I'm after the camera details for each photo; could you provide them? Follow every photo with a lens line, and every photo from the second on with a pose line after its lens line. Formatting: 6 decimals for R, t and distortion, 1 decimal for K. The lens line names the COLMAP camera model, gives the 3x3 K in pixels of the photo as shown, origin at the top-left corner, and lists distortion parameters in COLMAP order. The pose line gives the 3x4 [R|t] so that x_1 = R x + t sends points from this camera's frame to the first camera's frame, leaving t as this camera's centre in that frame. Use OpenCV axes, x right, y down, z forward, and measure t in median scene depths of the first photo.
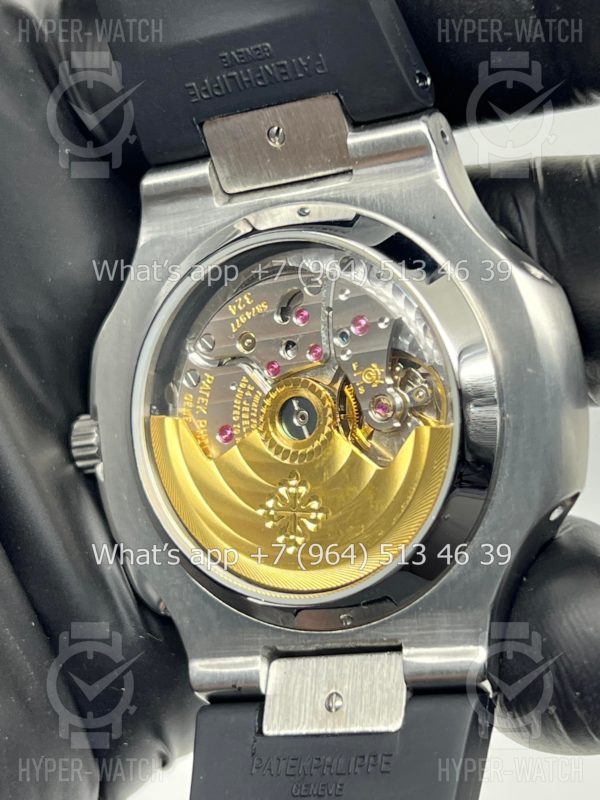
lens RADIAL K [[1878.8, 0, 299.0], [0, 1878.8, 418.2], [0, 0, 1]] dist [0.247428, -0.351067]
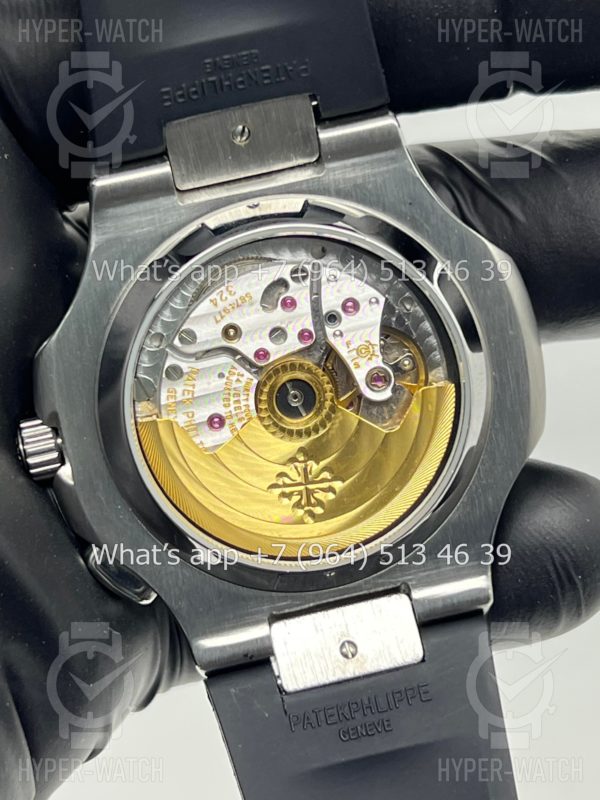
lens RADIAL K [[1878.8, 0, 299.0], [0, 1878.8, 418.2], [0, 0, 1]] dist [0.247428, -0.351067]
pose [[0.836717, -0.145066, 0.528072, -0.571995], [0.101458, 0.988647, 0.110832, -0.108799], [-0.538155, -0.039158, 0.841936, 0.096831]]
